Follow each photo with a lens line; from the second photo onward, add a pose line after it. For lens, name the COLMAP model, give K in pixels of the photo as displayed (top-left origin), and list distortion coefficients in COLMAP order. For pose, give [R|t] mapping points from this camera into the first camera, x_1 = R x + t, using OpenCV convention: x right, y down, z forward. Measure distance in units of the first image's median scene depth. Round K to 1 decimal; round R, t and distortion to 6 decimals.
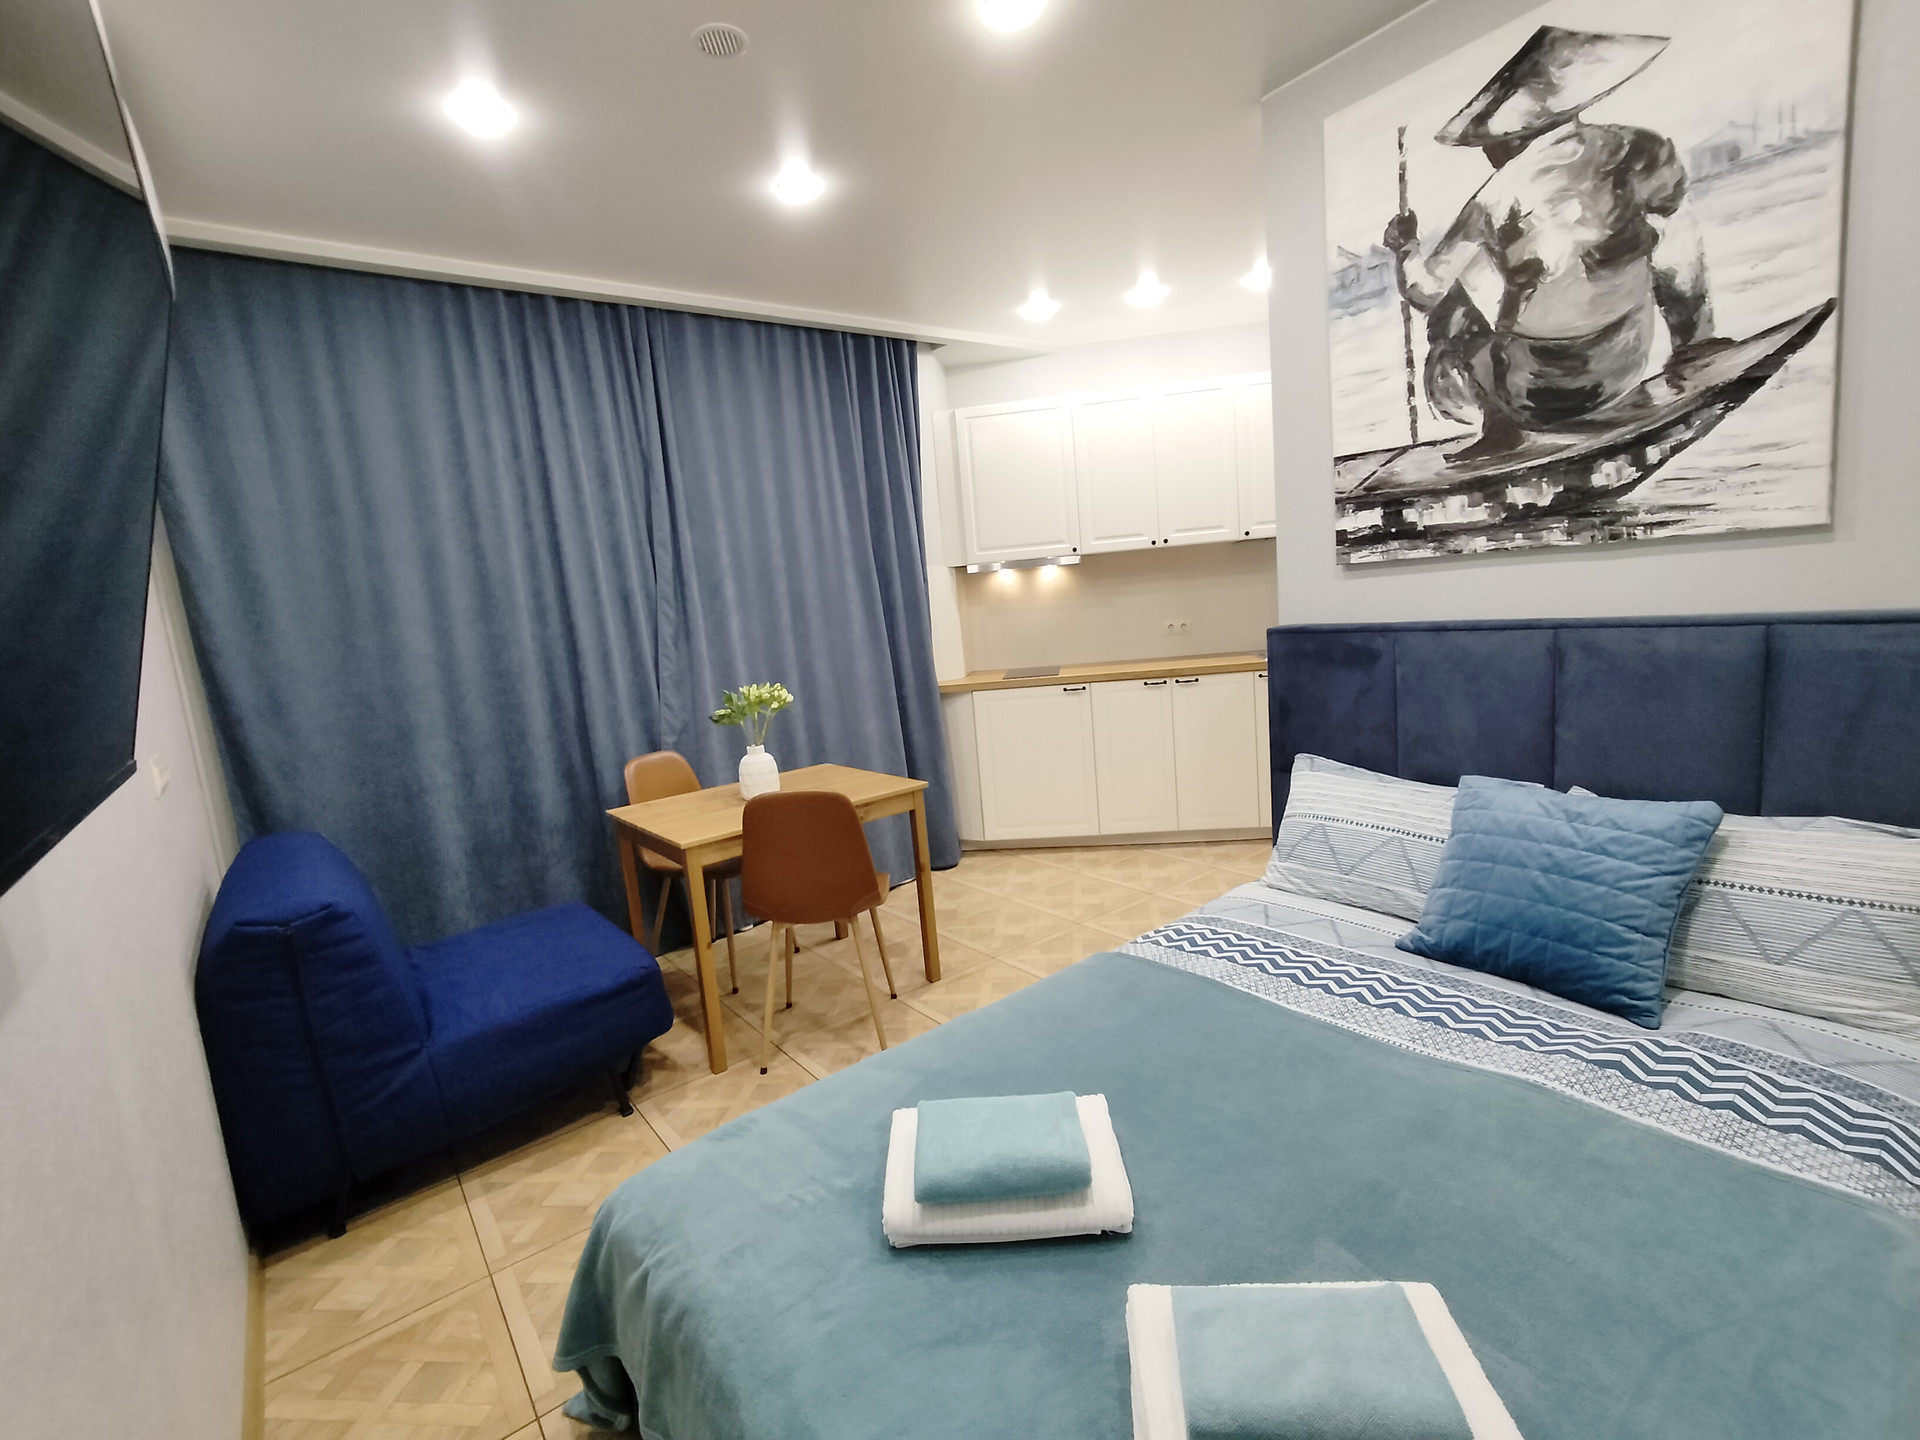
lens RADIAL K [[886.8, 0, 954.1], [0, 886.8, 718.1], [0, 0, 1]] dist [-0.004132, 0.011104]
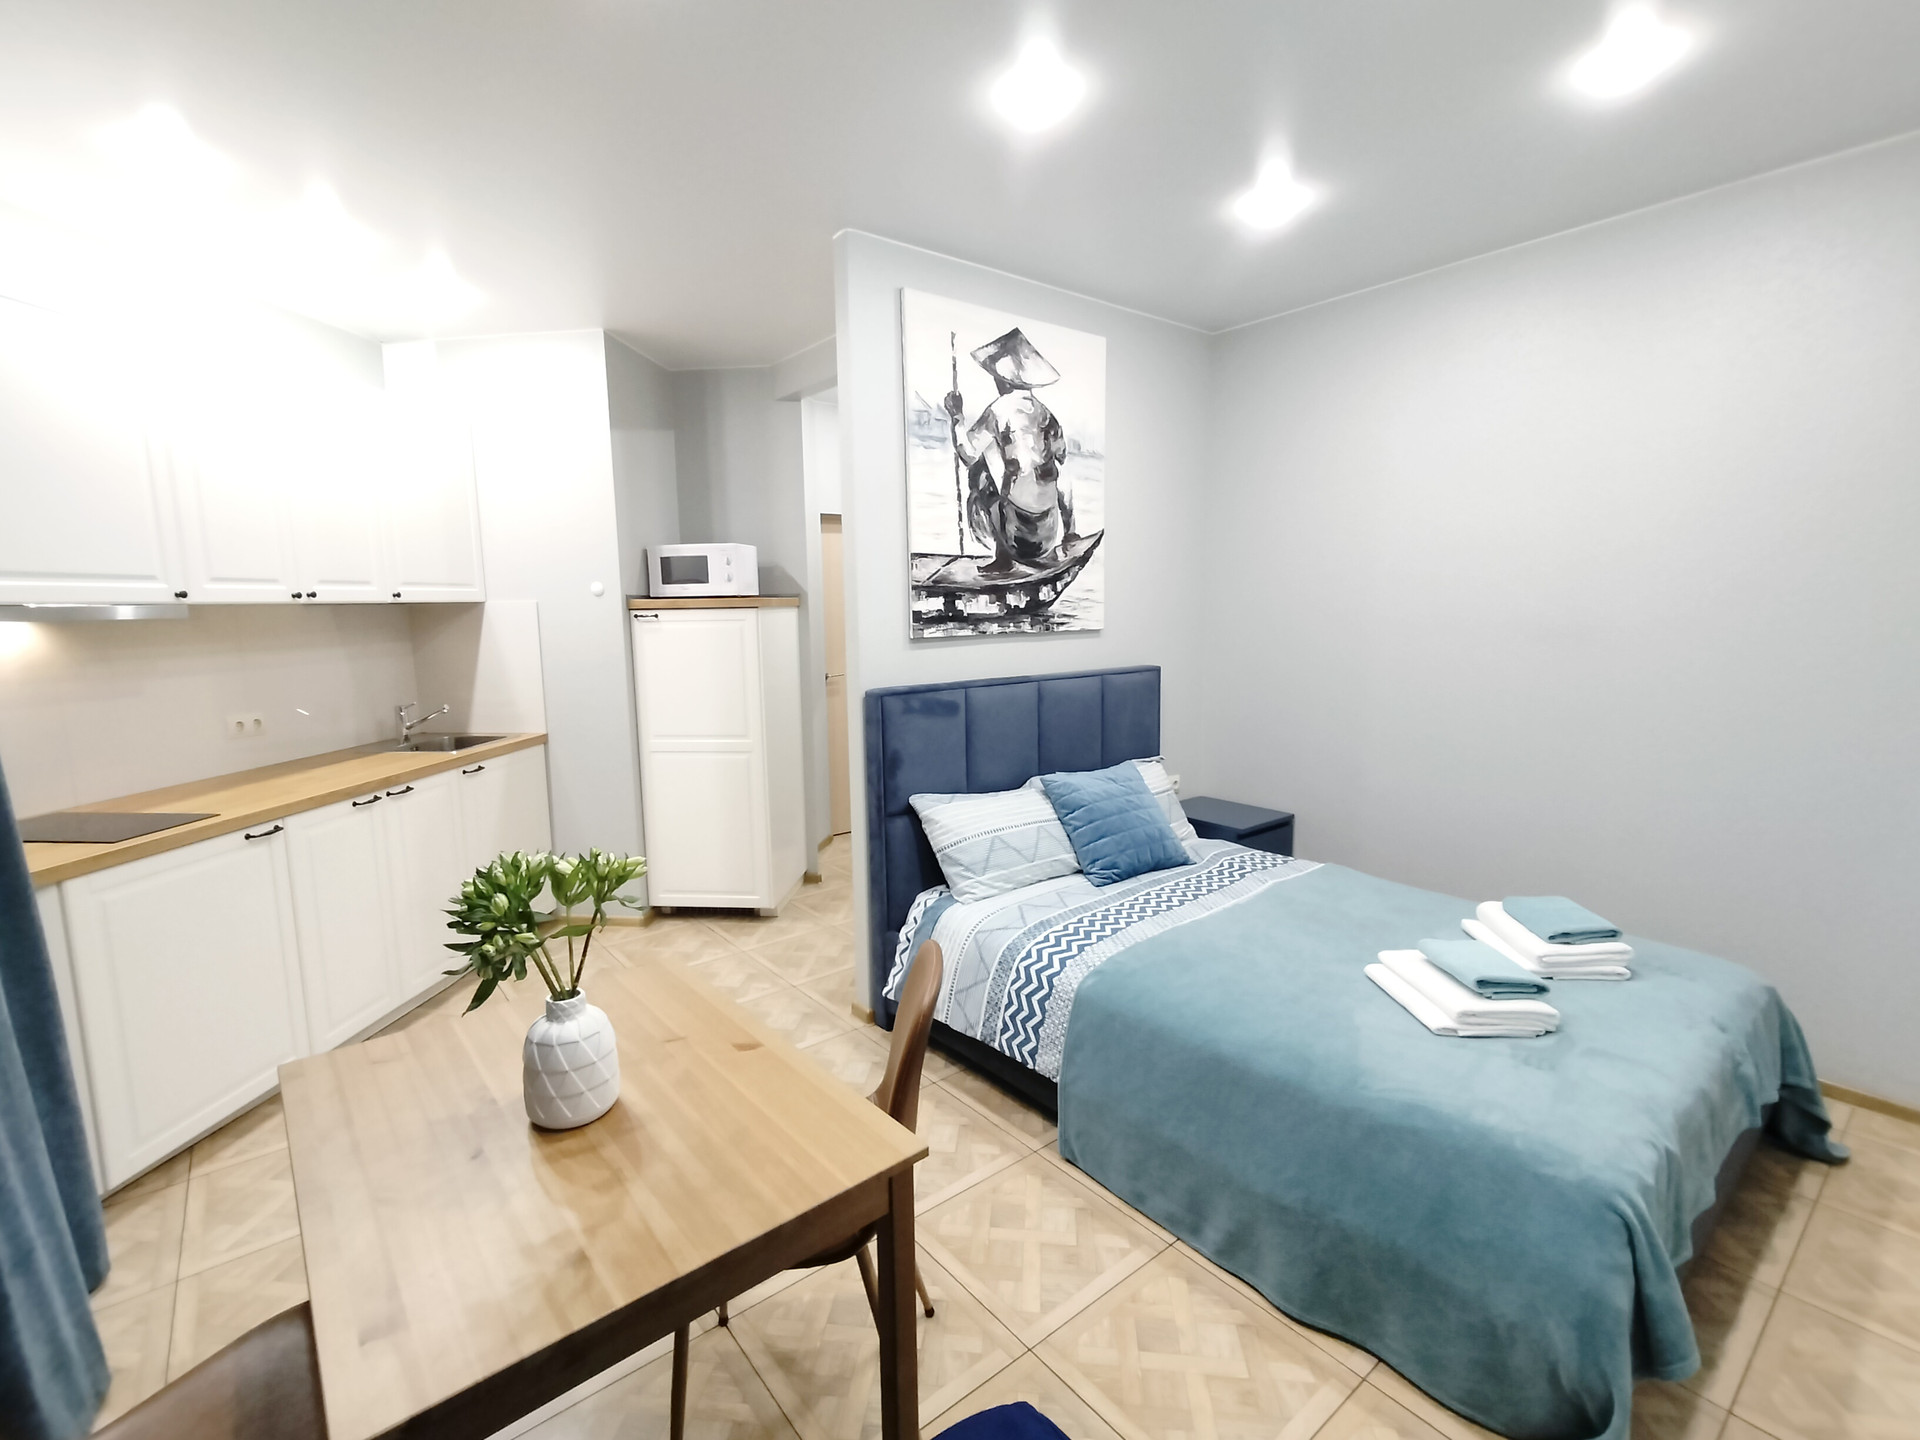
lens RADIAL K [[878.8, 0, 945.7], [0, 878.8, 717.2], [0, 0, 1]] dist [-0.002081, 0.006650]
pose [[-0.016412, -0.045710, 0.998820, -0.915305], [0.157046, 0.986438, 0.047724, -0.131509], [-0.987455, 0.157644, -0.009011, 1.121375]]
